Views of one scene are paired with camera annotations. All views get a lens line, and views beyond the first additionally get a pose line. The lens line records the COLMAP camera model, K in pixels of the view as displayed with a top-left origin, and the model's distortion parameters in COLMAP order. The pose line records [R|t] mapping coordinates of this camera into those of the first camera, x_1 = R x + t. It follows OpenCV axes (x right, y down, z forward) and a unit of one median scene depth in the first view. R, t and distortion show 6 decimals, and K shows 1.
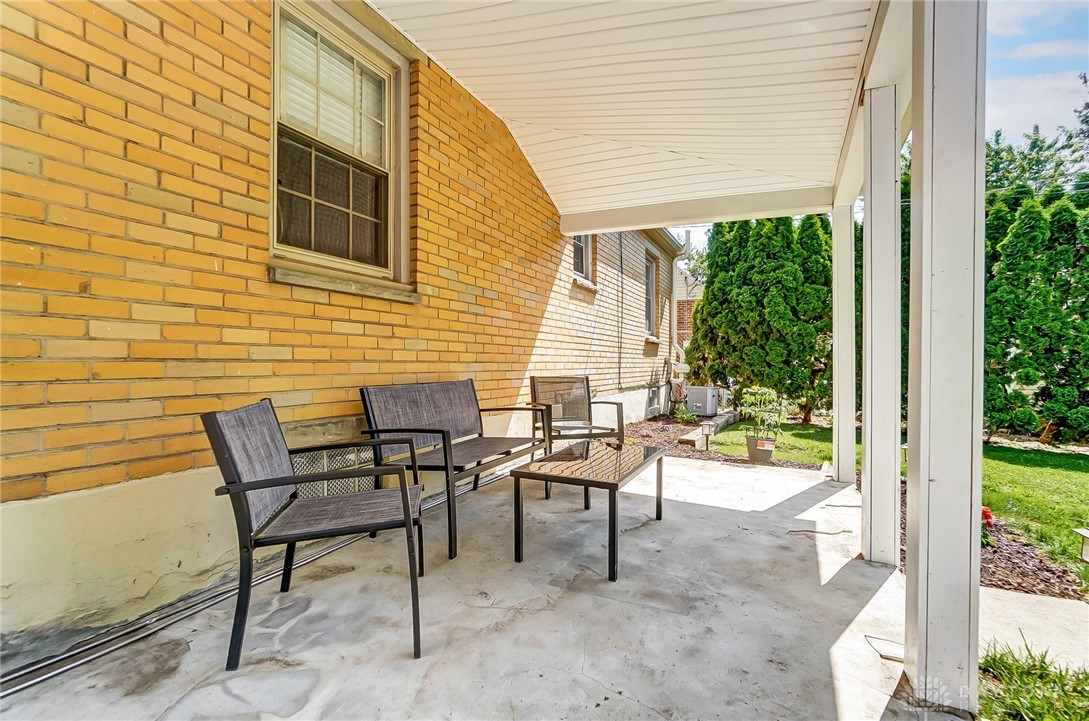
lens RADIAL K [[483.7, 0, 547.5], [0, 483.7, 364.1], [0, 0, 1]] dist [-0.014318, 0.000833]
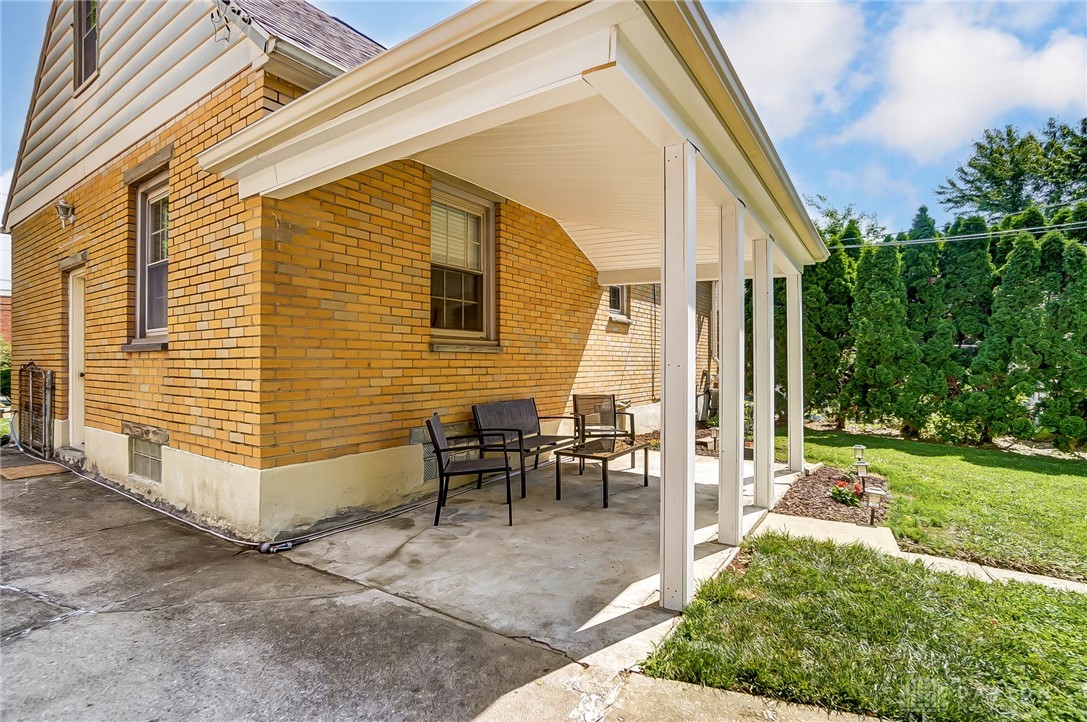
lens RADIAL K [[512.4, 0, 543.5], [0, 512.4, 361.0], [0, 0, 1]] dist [-0.080238, 0.000087]
pose [[0.991258, -0.002175, -0.131921, 0.100798], [0.001255, 0.999974, -0.007056, -0.081798], [0.131933, 0.006829, 0.991235, -0.677704]]
